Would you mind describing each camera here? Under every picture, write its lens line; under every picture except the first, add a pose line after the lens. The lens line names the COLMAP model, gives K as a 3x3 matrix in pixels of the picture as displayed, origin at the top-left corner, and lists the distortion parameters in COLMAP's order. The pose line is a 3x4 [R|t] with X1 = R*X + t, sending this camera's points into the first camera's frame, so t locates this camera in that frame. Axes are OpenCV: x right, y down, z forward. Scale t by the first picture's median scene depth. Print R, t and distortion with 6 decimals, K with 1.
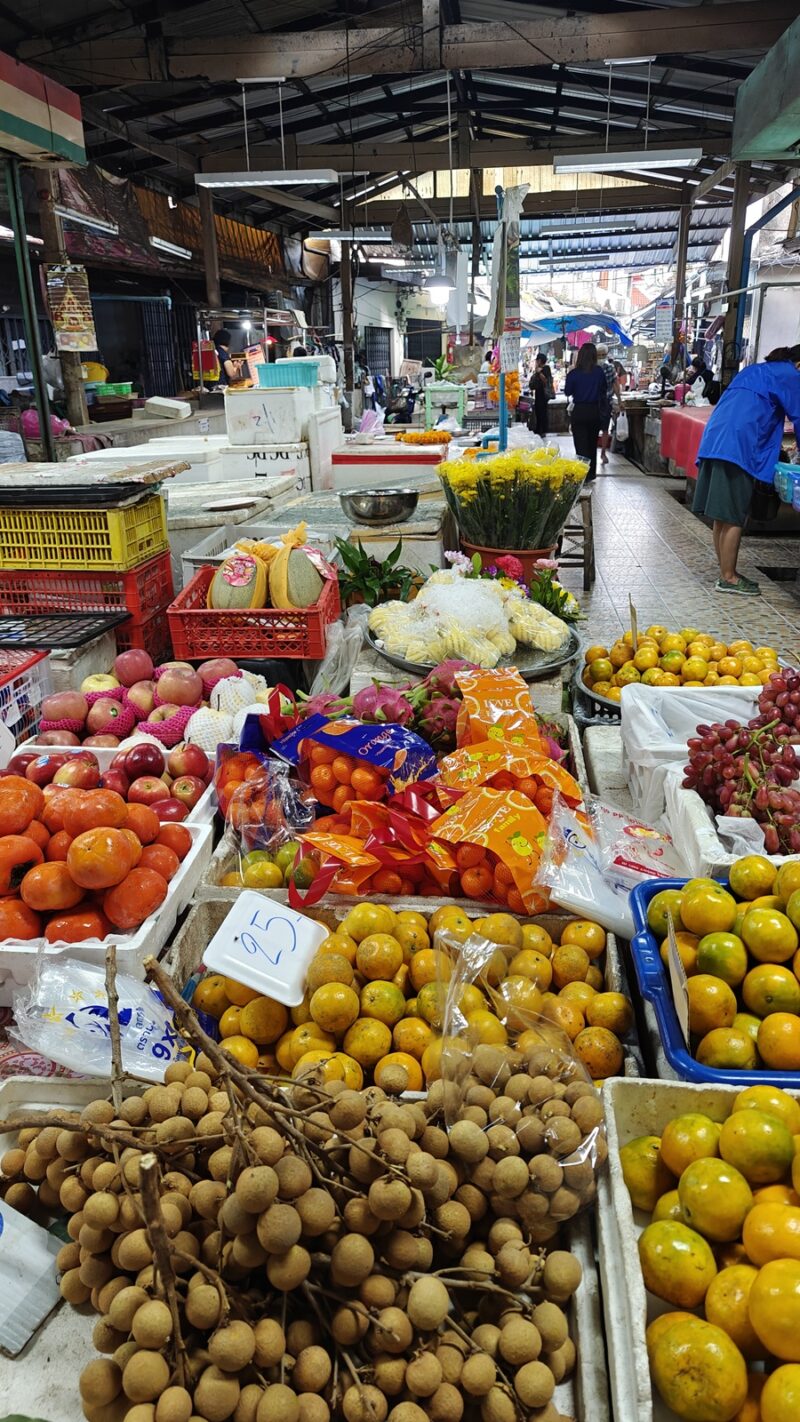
lens RADIAL K [[984.6, 0, 396.7], [0, 984.6, 708.8], [0, 0, 1]] dist [0.029948, -0.001850]
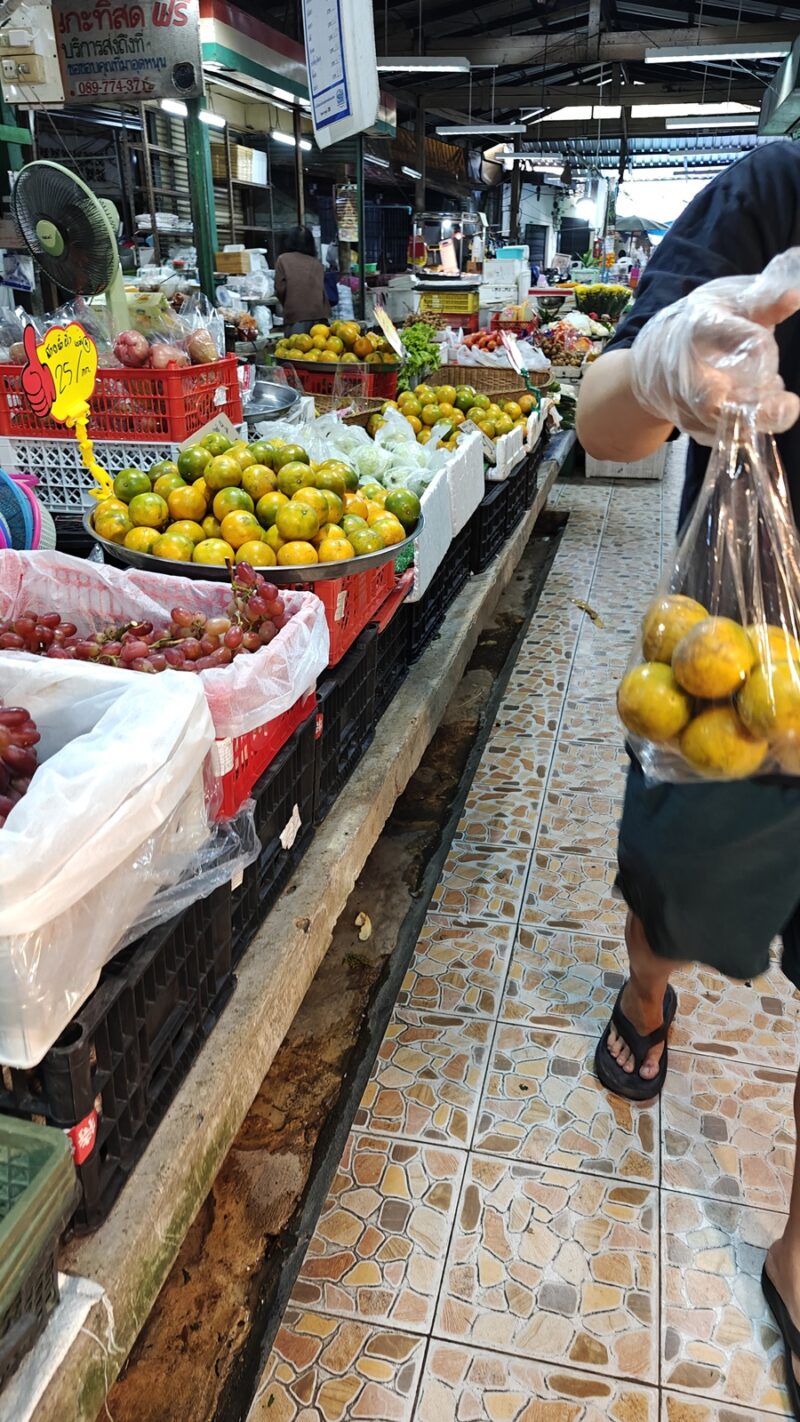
lens RADIAL K [[984.6, 0, 403.3], [0, 984.6, 709.9], [0, 0, 1]] dist [0.029948, -0.001850]
pose [[0.991448, 0.072662, -0.108406, -0.007202], [-0.062515, 0.993586, 0.094231, 0.117698], [0.114557, -0.086648, 0.989631, -0.320945]]
